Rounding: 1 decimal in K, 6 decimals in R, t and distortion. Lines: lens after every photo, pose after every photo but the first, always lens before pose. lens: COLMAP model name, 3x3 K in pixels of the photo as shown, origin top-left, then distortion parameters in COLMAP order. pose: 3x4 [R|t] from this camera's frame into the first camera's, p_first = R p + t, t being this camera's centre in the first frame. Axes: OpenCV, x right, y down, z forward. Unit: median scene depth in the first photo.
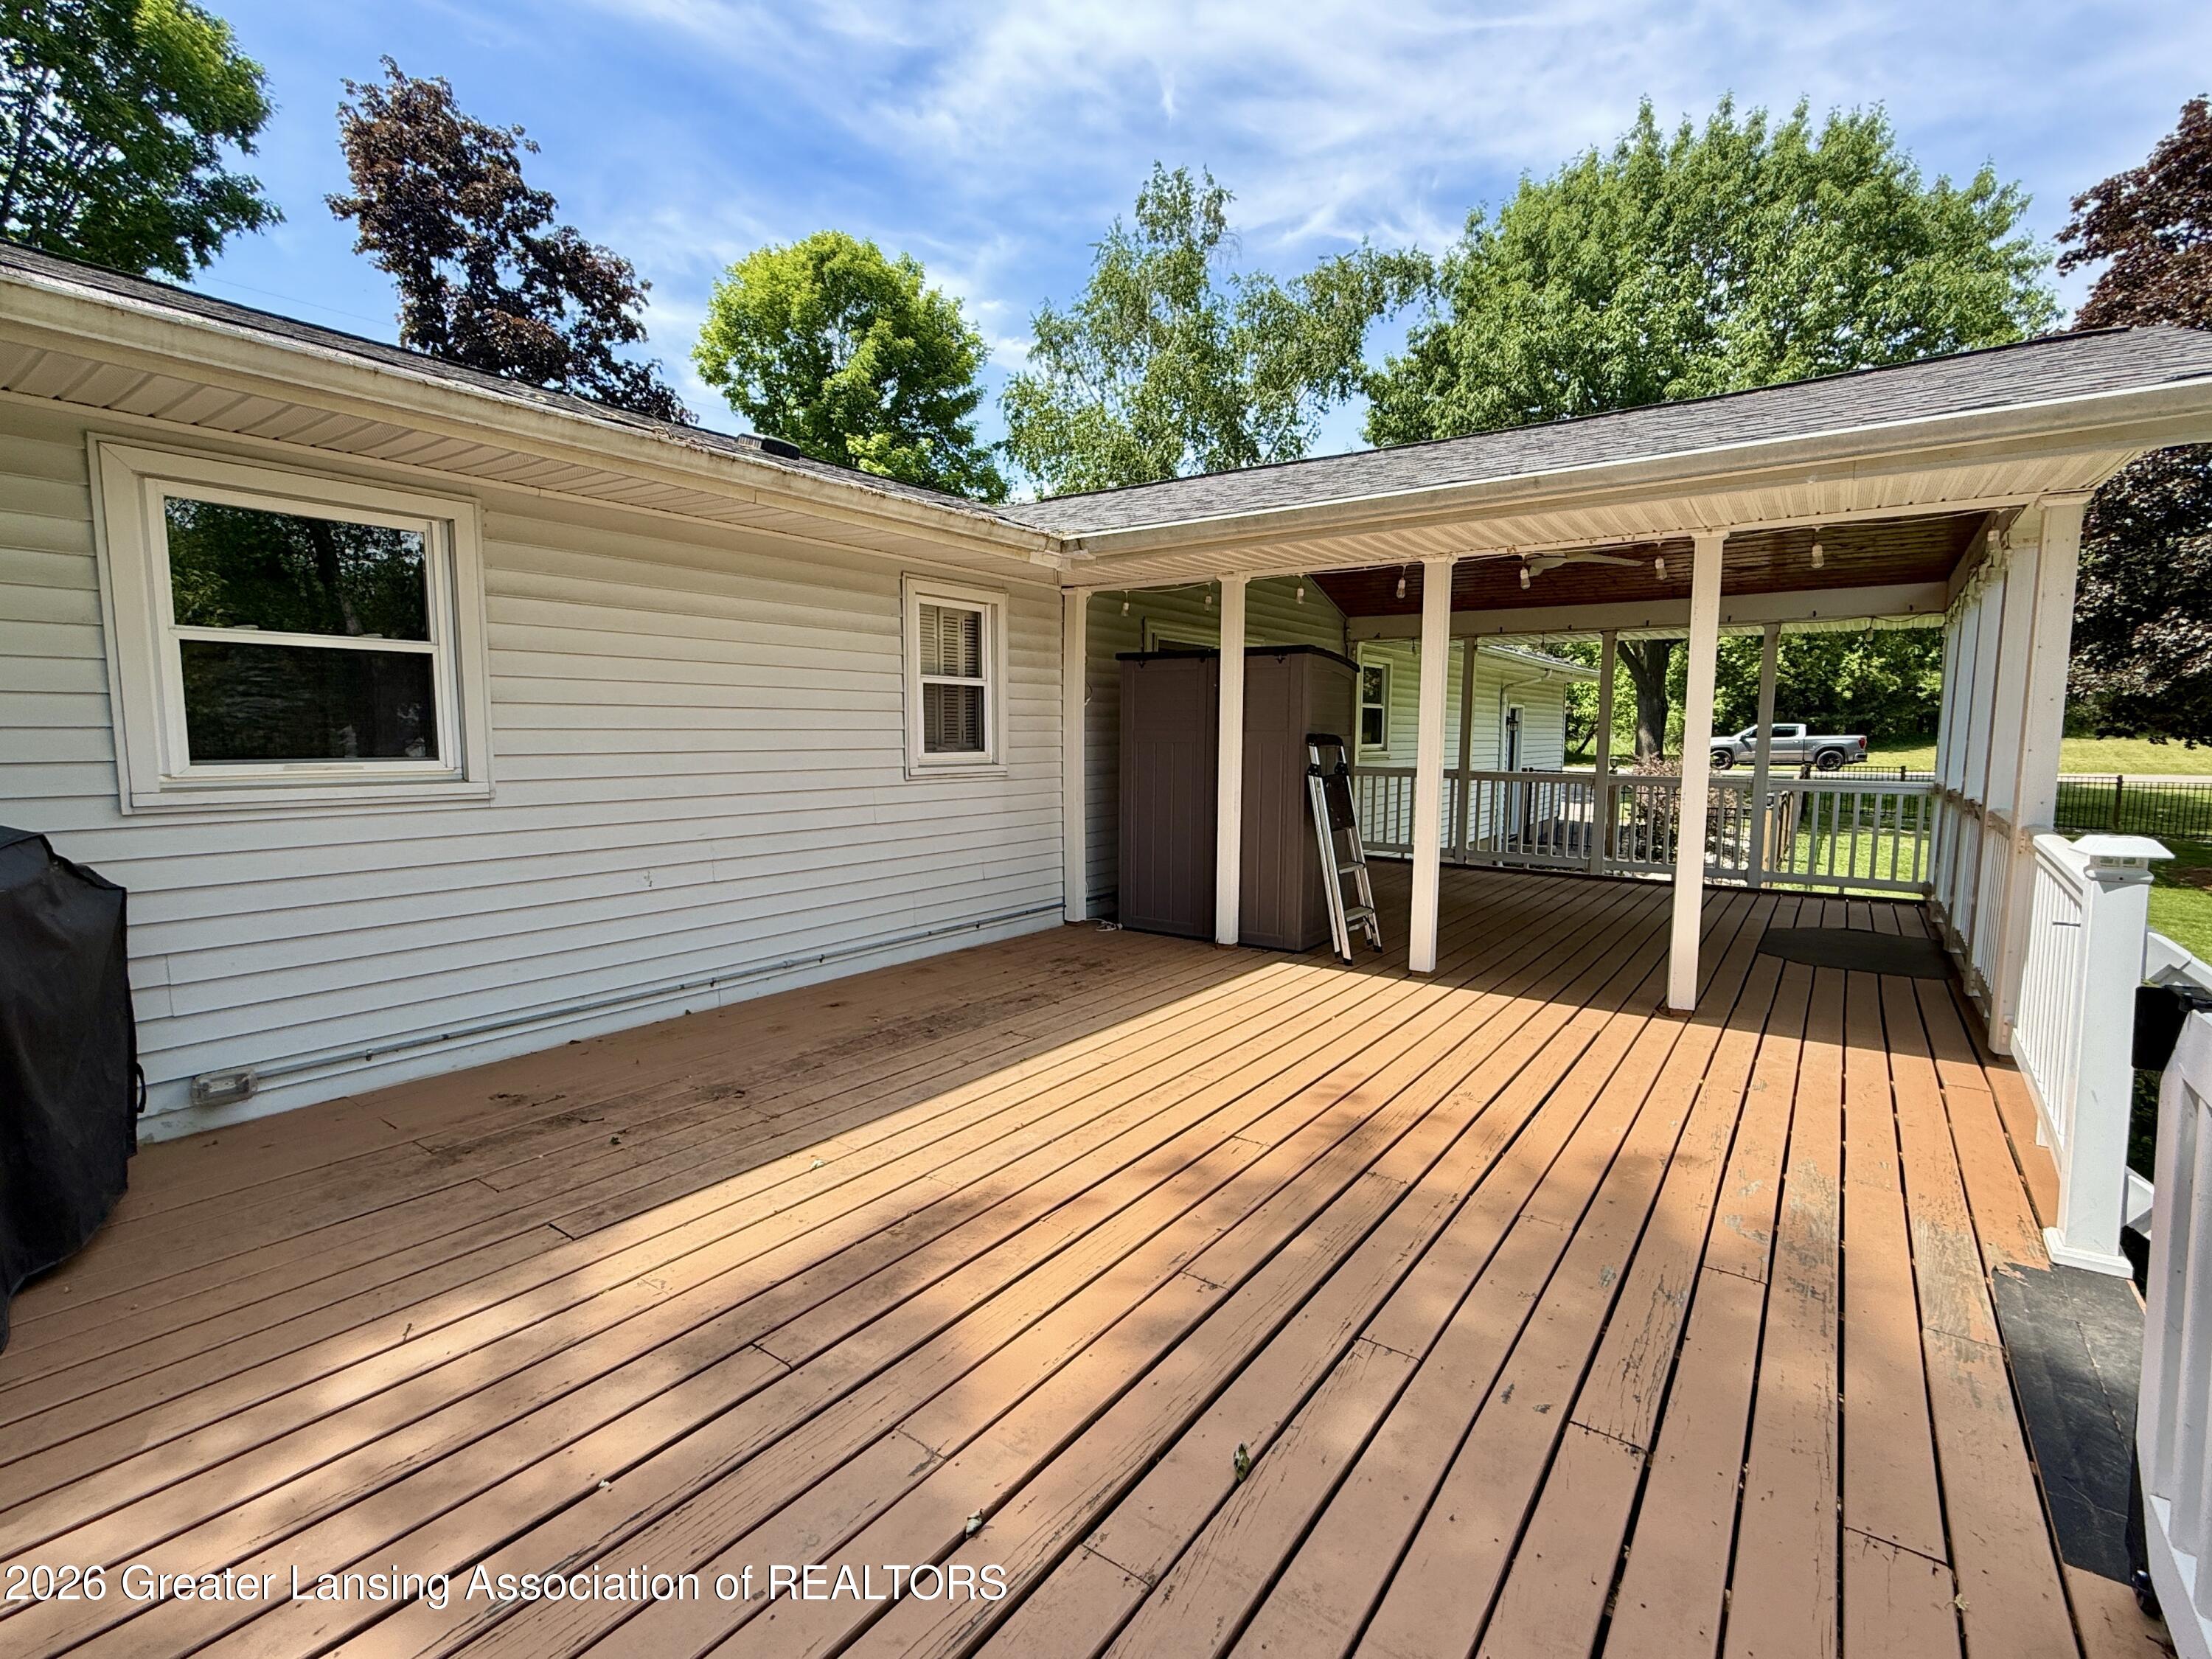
lens RADIAL K [[1022.0, 0, 1104.8], [0, 1022.0, 827.6], [0, 0, 1]] dist [-0.000334, -0.000407]
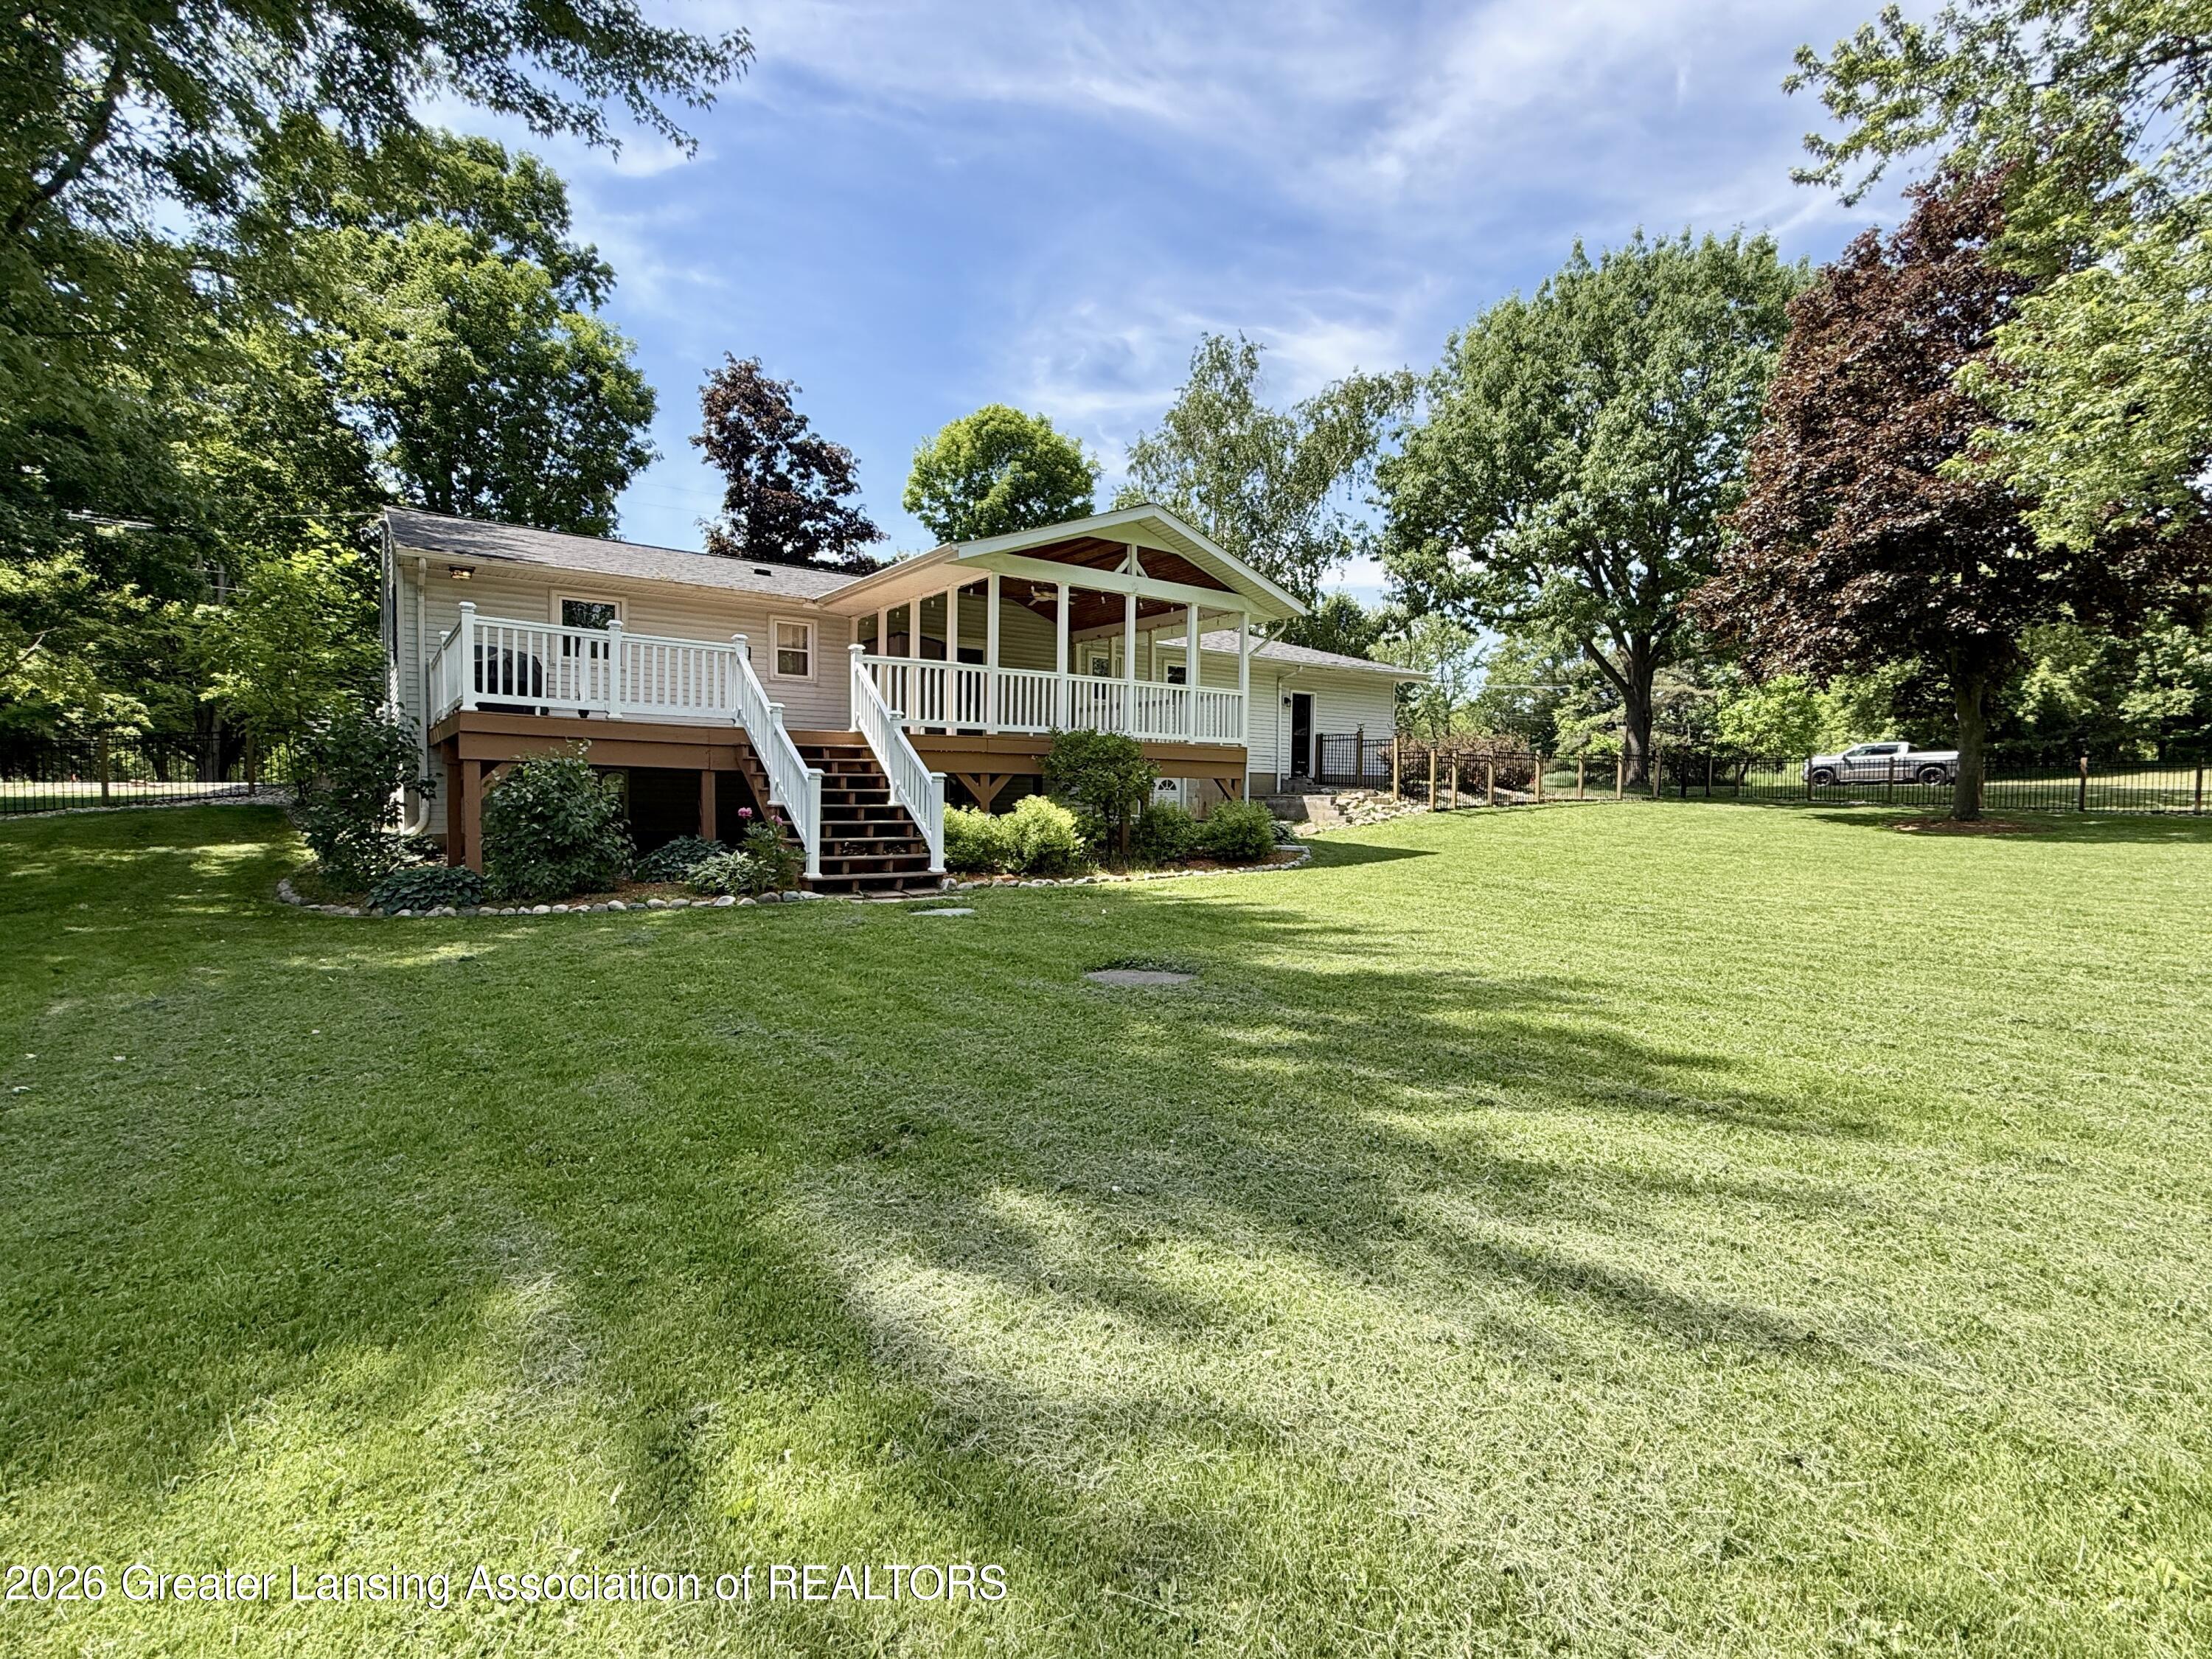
lens RADIAL K [[1022.0, 0, 1098.7], [0, 1022.0, 816.0], [0, 0, 1]] dist [-0.000334, -0.000407]
pose [[0.952417, 0.012822, -0.304529, 0.423941], [-0.035548, 0.996969, -0.069201, 0.134018], [0.302718, 0.076734, 0.949986, -0.391538]]
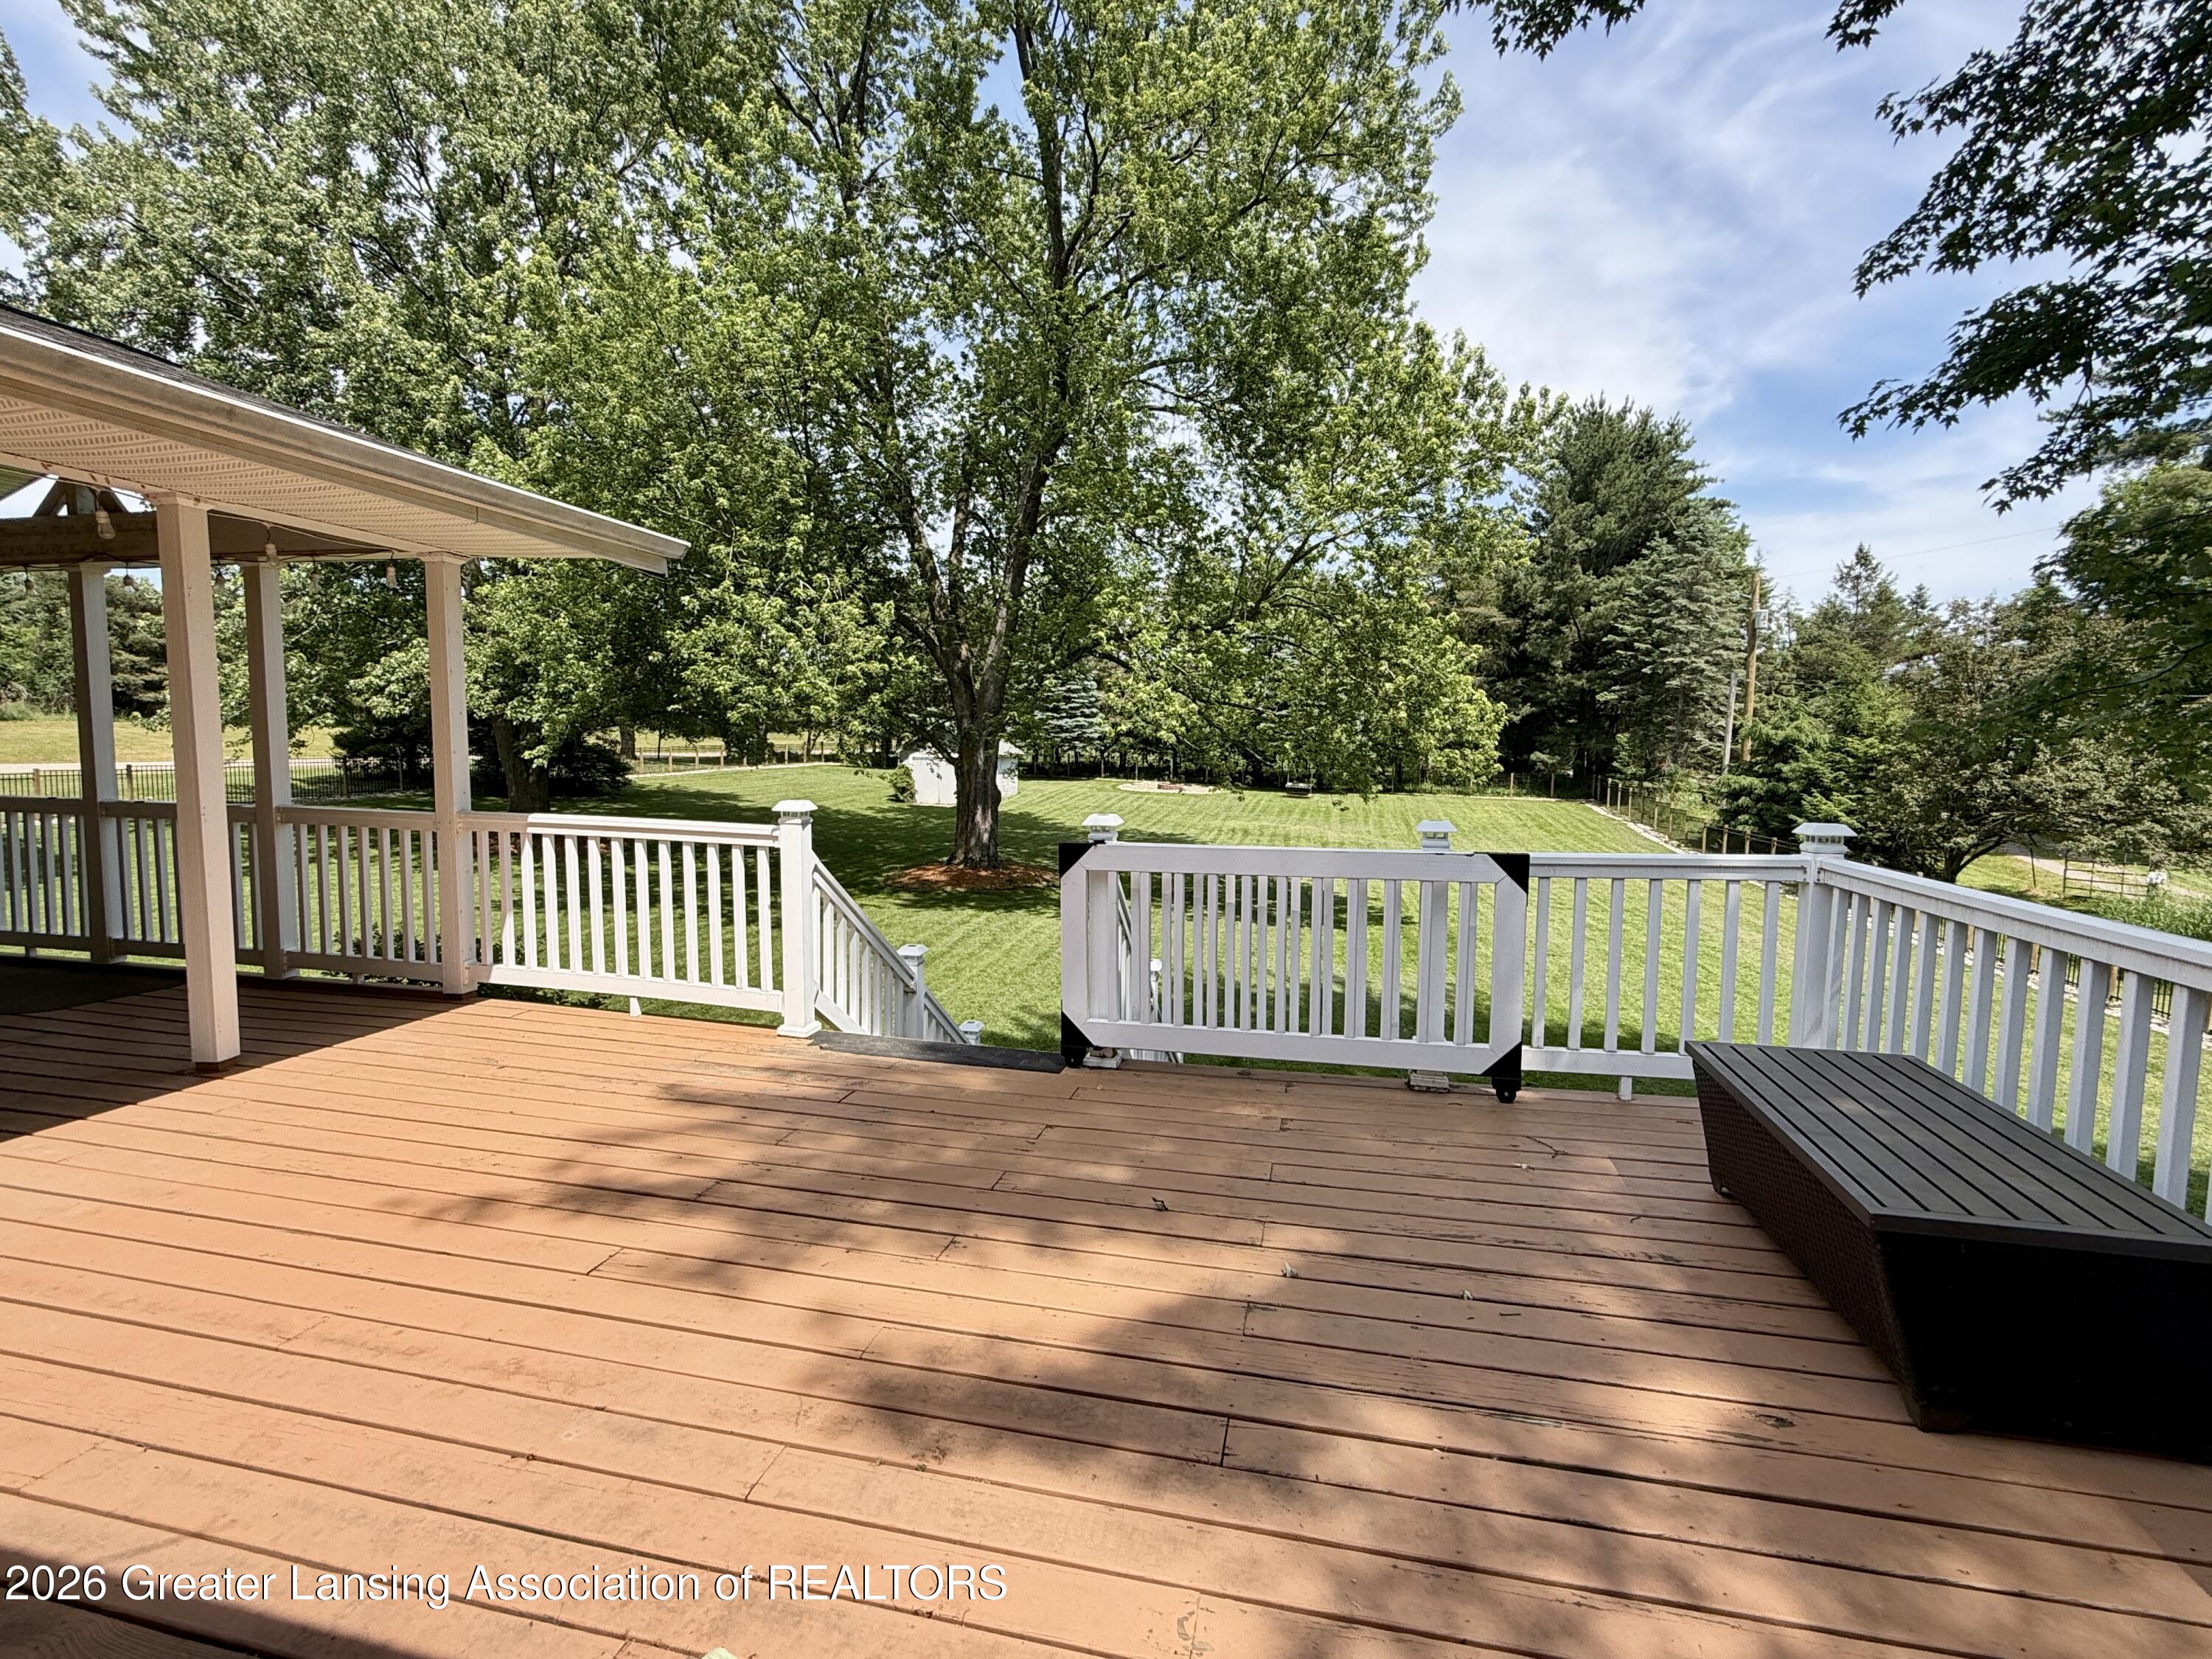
lens RADIAL K [[1022.0, 0, 1101.0], [0, 1022.0, 835.7], [0, 0, 1]] dist [-0.000334, -0.000407]
pose [[-0.400373, -0.095977, 0.911312, -0.482840], [0.075496, 0.987664, 0.137186, -0.069518], [-0.913237, 0.123726, -0.388188, 0.618598]]
